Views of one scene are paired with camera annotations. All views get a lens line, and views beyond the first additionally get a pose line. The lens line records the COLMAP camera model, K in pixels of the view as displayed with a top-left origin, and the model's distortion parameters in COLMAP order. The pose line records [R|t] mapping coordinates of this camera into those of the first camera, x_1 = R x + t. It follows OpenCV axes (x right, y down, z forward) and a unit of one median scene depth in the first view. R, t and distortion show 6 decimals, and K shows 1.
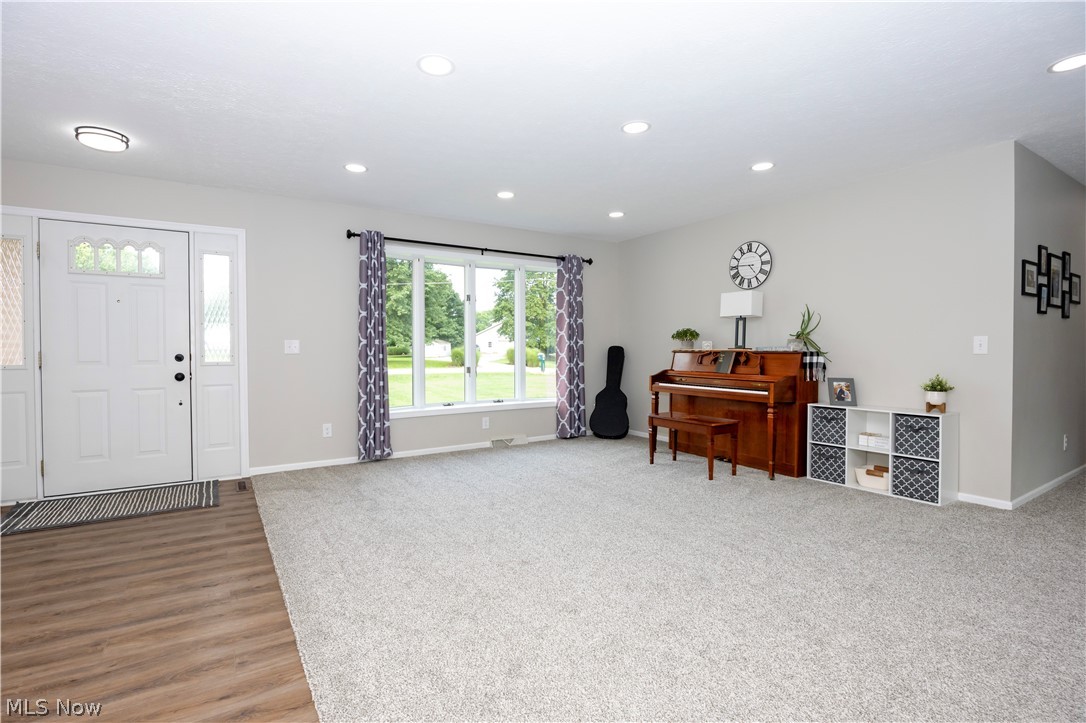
lens RADIAL K [[521.5, 0, 543.0], [0, 521.5, 361.5], [0, 0, 1]] dist [-0.026283, -0.000531]
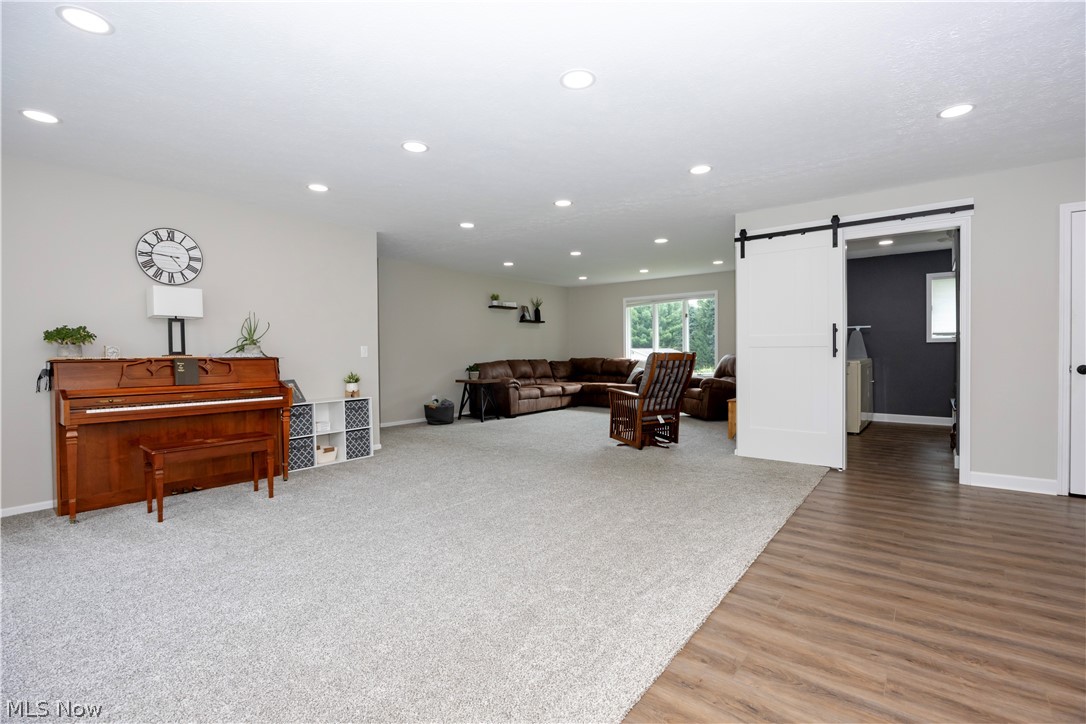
lens RADIAL K [[497.2, 0, 546.1], [0, 497.2, 358.9], [0, 0, 1]] dist [-0.012428, -0.000305]
pose [[-0.337860, -0.010209, 0.941141, -0.686347], [0.029186, 0.999347, 0.021318, -0.022799], [-0.940744, 0.034670, -0.337341, 0.855986]]
